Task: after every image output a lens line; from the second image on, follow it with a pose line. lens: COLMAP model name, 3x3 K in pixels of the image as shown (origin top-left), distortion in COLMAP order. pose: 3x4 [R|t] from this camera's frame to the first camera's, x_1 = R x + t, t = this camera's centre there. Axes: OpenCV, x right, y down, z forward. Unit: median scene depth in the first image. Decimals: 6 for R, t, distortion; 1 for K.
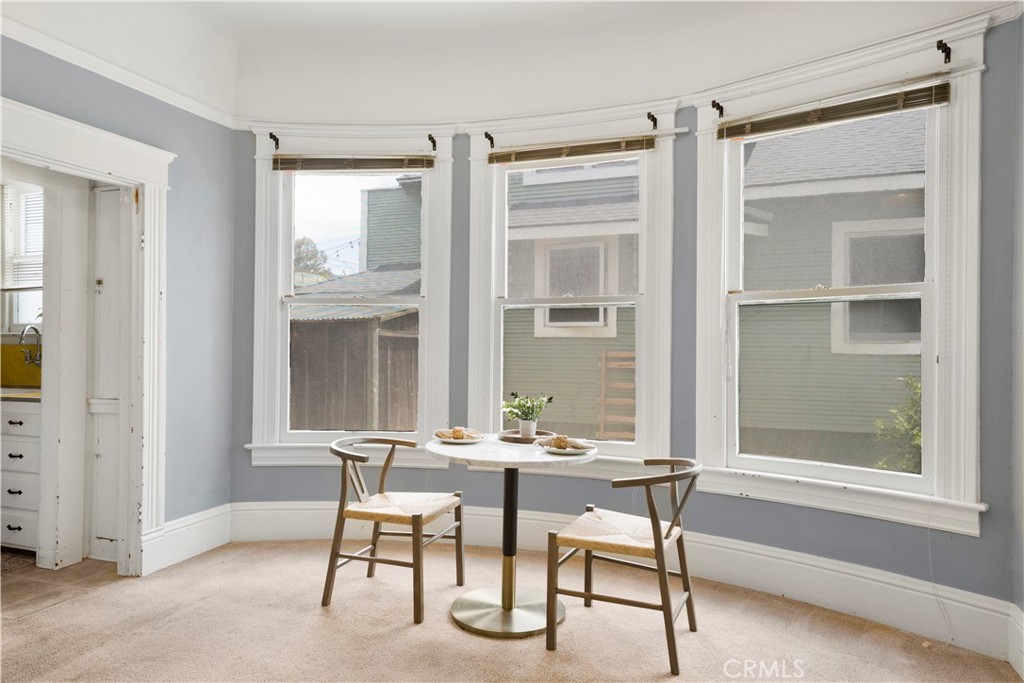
lens RADIAL K [[655.1, 0, 510.6], [0, 655.1, 338.4], [0, 0, 1]] dist [0.039850, 0.002520]
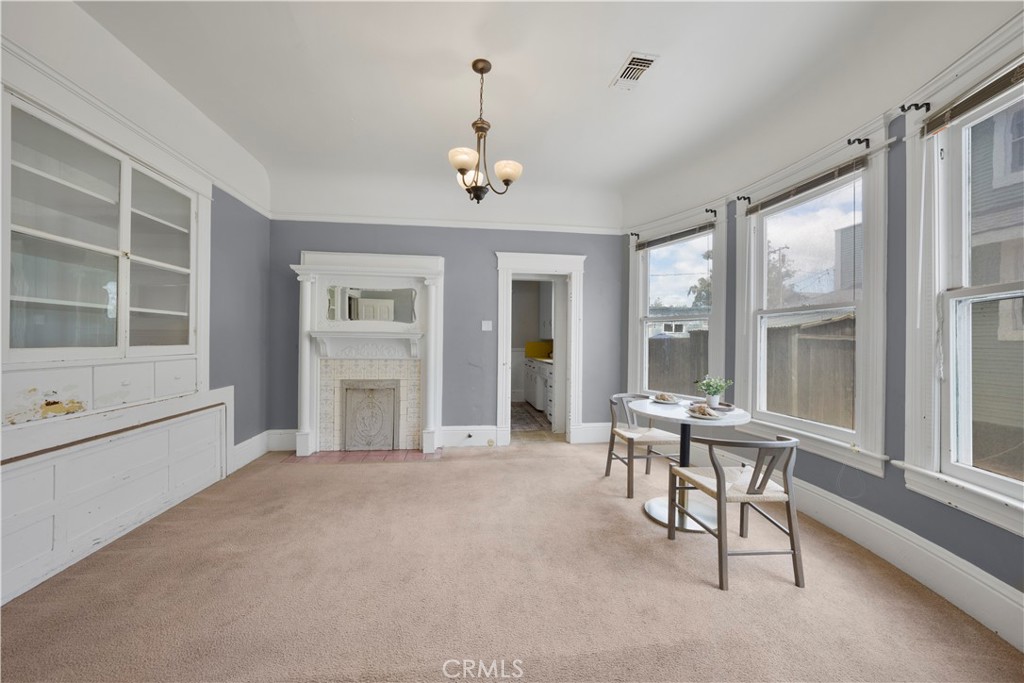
lens RADIAL K [[385.9, 0, 511.2], [0, 385.9, 340.4], [0, 0, 1]] dist [0.000352, 0.000251]
pose [[0.482567, -0.000914, -0.875859, 0.495279], [-0.002163, 0.999995, -0.002235, 0.005162], [0.875857, 0.002973, 0.482562, 0.170393]]
